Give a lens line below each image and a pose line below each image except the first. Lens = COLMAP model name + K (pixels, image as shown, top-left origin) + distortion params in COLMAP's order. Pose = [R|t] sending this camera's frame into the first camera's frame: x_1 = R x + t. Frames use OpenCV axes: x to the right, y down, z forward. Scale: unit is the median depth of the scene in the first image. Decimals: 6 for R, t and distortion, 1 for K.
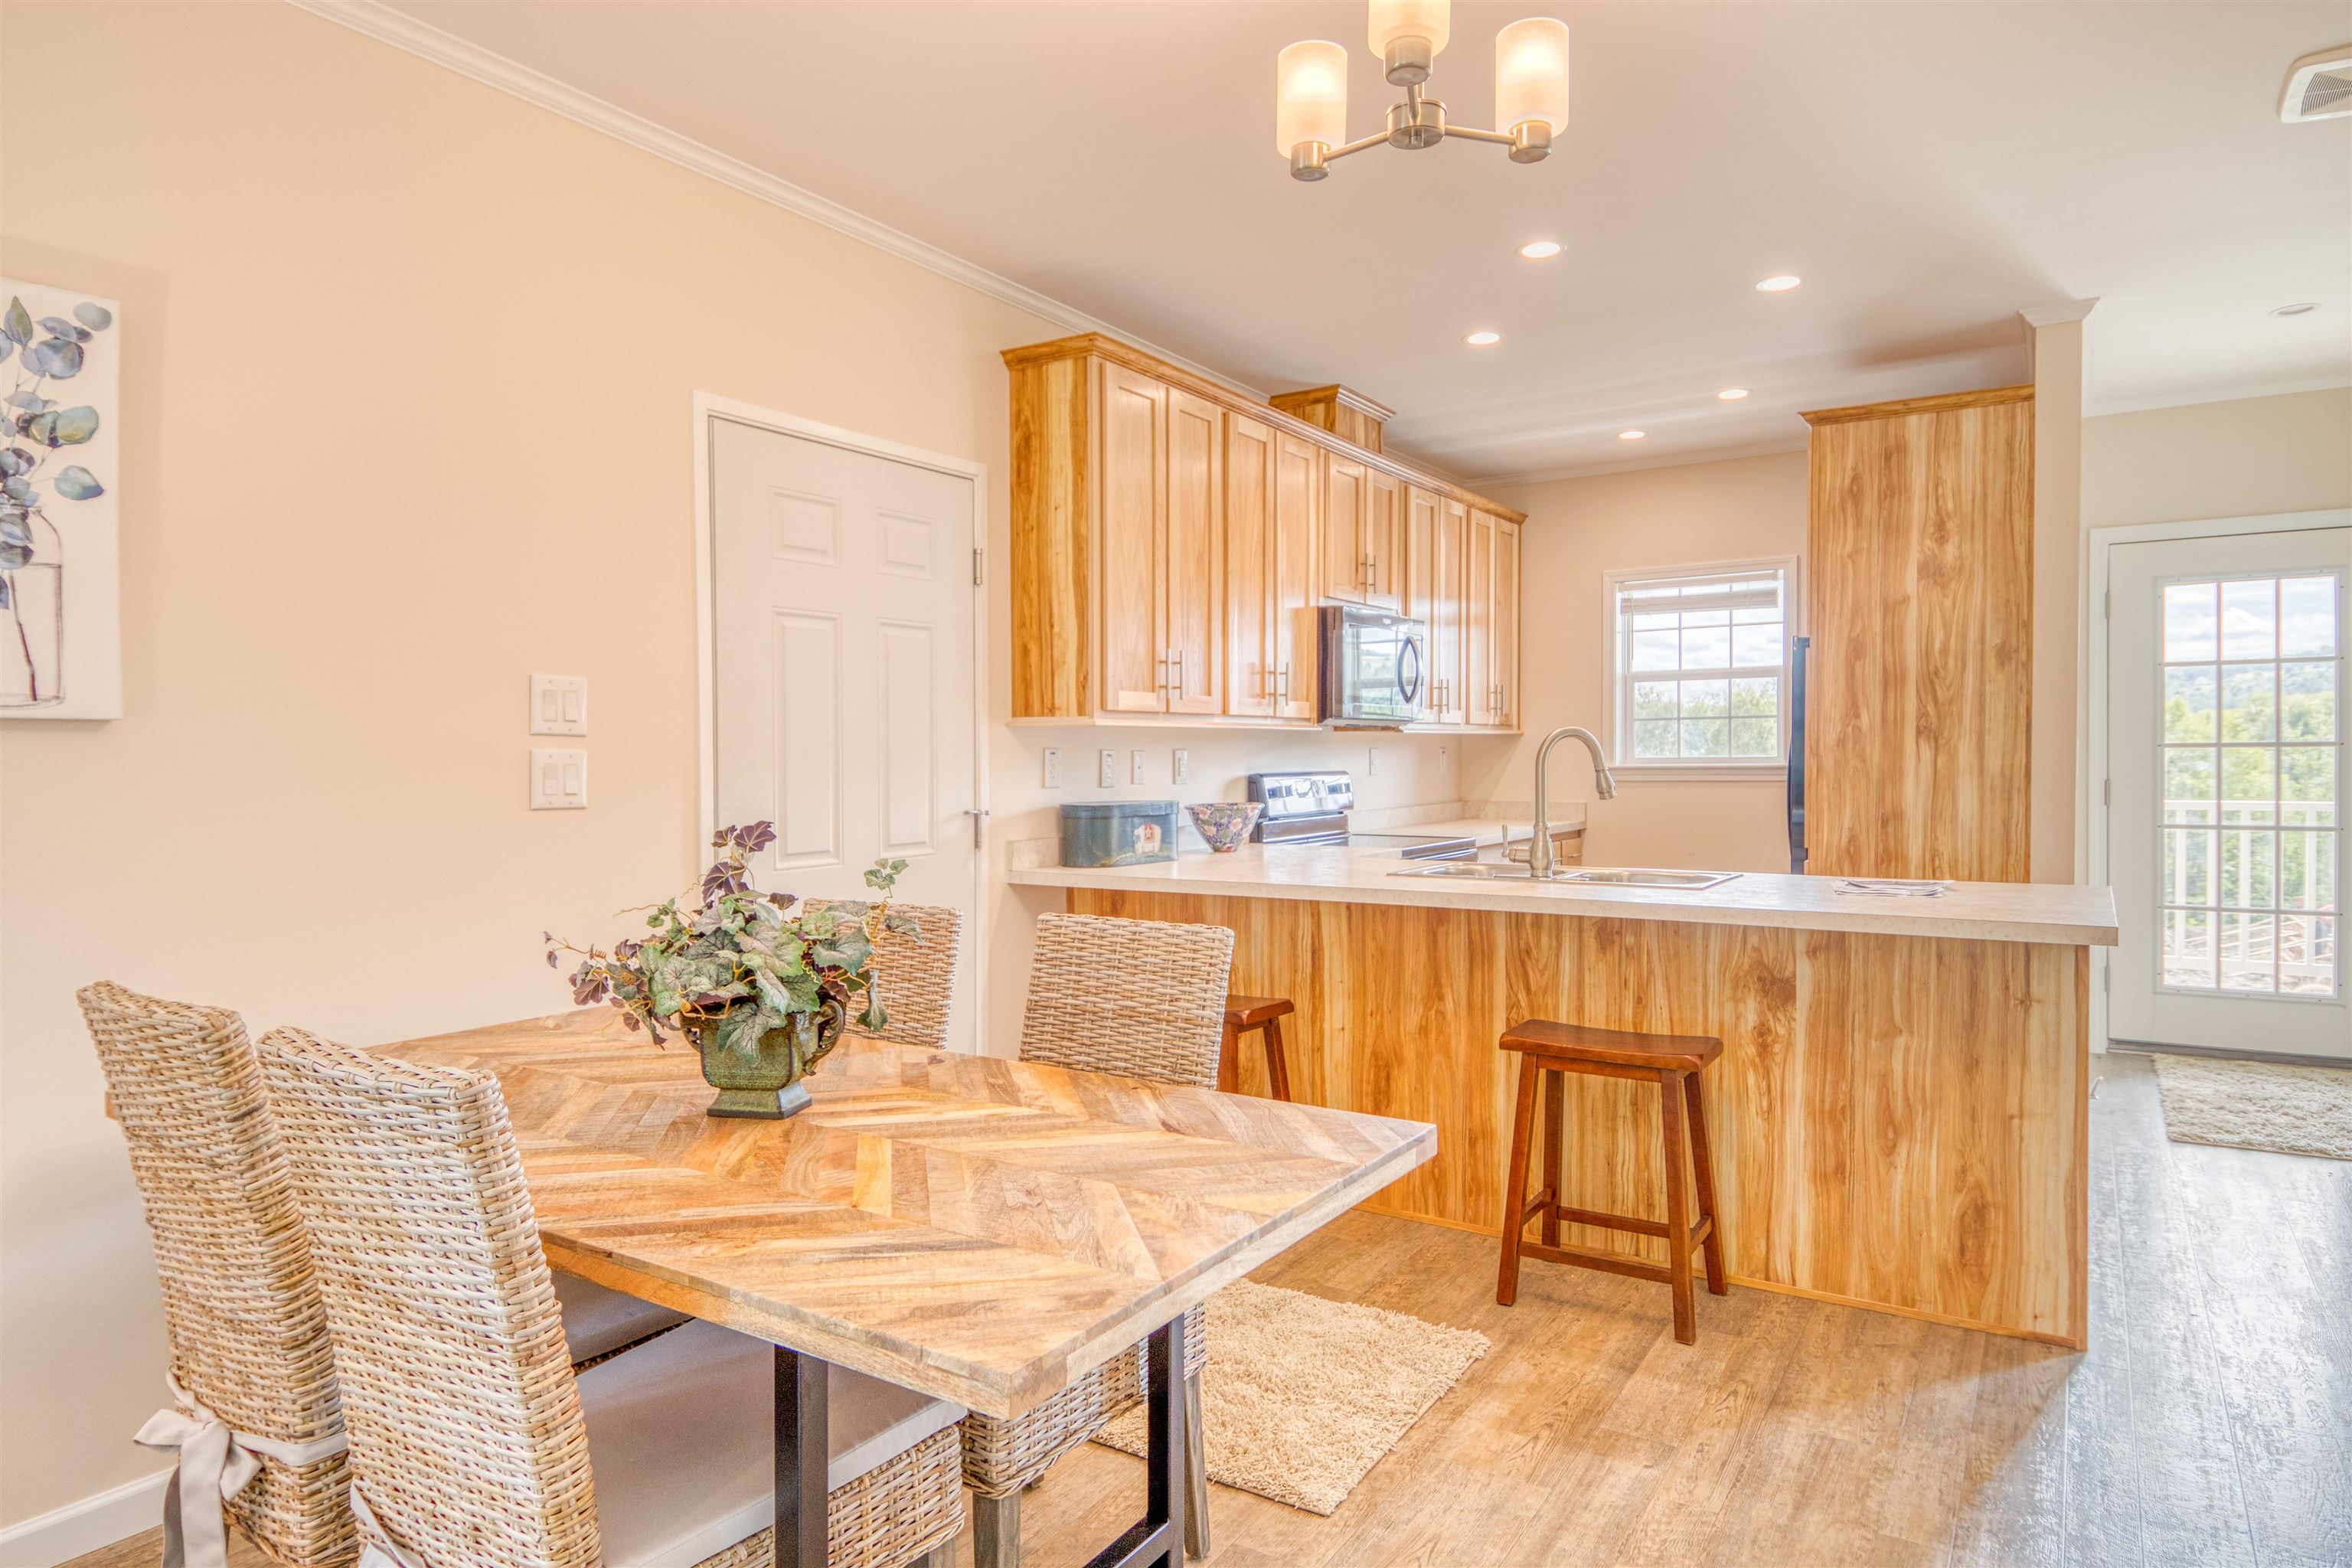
lens RADIAL K [[1380.1, 0, 1172.5], [0, 1380.1, 781.8], [0, 0, 1]] dist [0.058085, -0.057893]
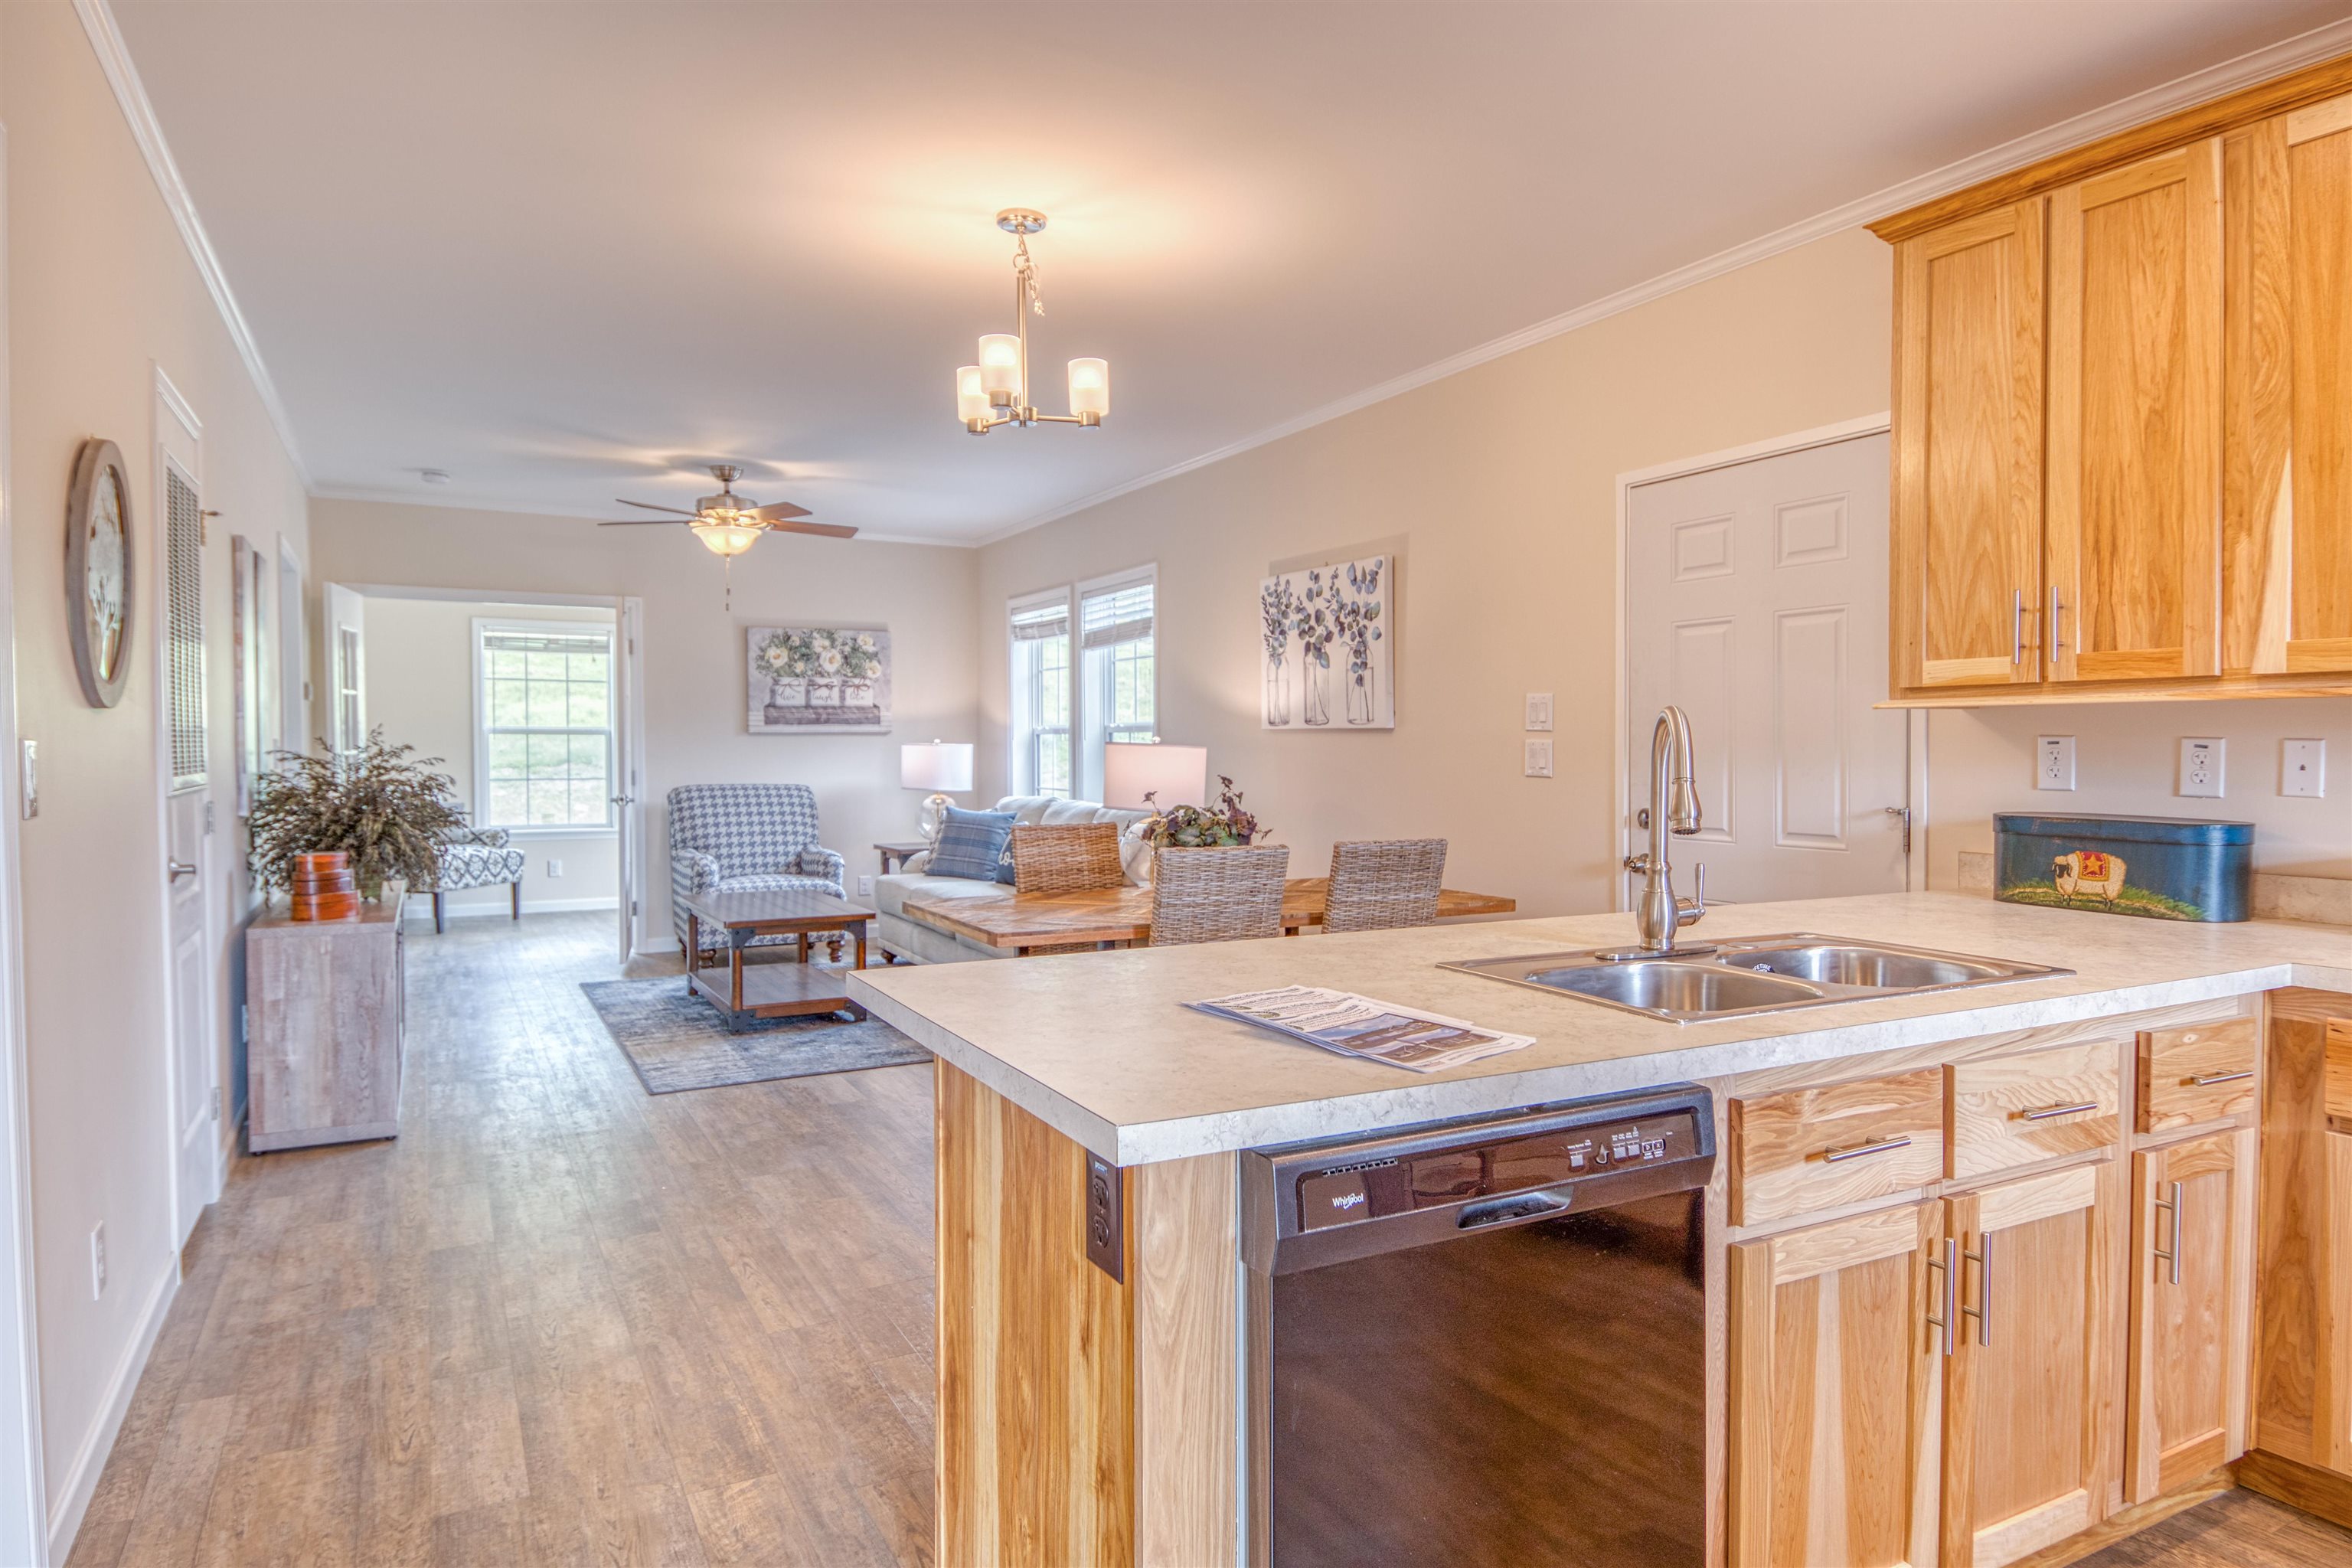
lens RADIAL K [[1380.1, 0, 1172.5], [0, 1380.1, 781.8], [0, 0, 1]] dist [0.058085, -0.057893]
pose [[-0.482934, 0.032073, -0.875069, 0.726254], [-0.012247, 0.998984, 0.043373, -0.024467], [0.875571, 0.031663, -0.482051, 0.877861]]
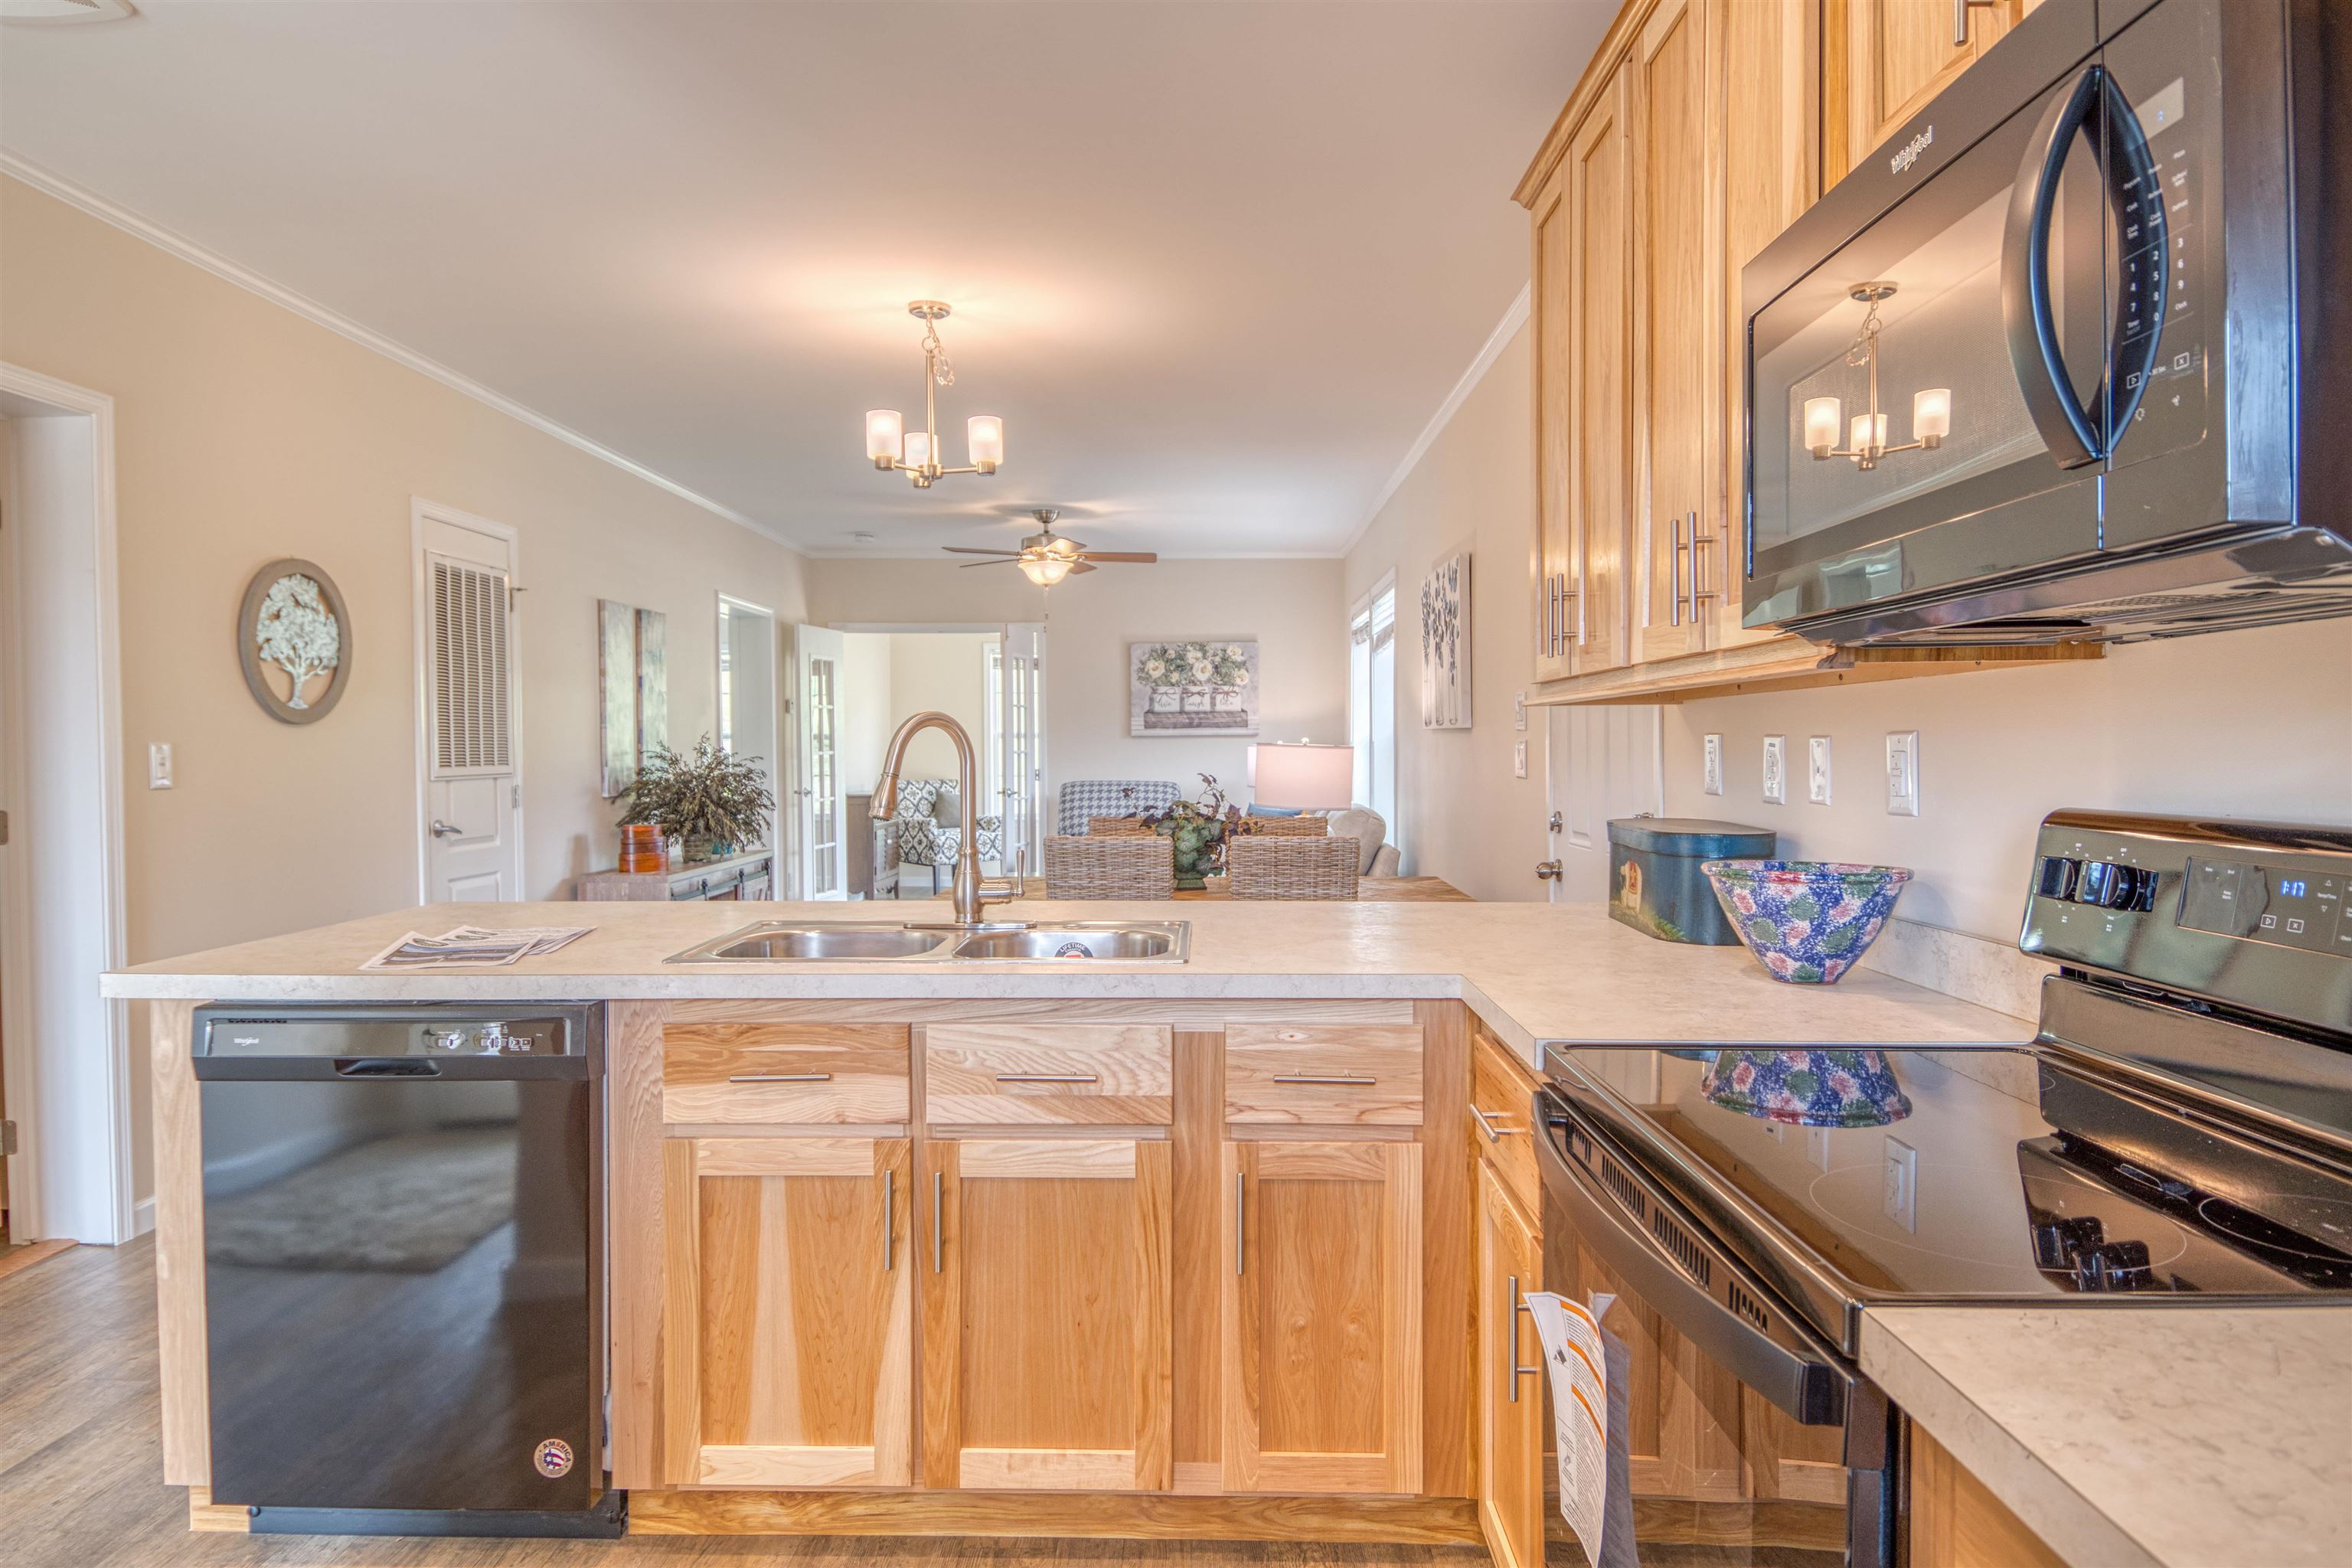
lens RADIAL K [[1380.1, 0, 1172.5], [0, 1380.1, 781.8], [0, 0, 1]] dist [0.058085, -0.057893]
pose [[-0.844628, 0.023061, -0.534857, 0.437478], [-0.001551, 0.998962, 0.045521, -0.028889], [0.535351, 0.039278, -0.843716, 1.316734]]
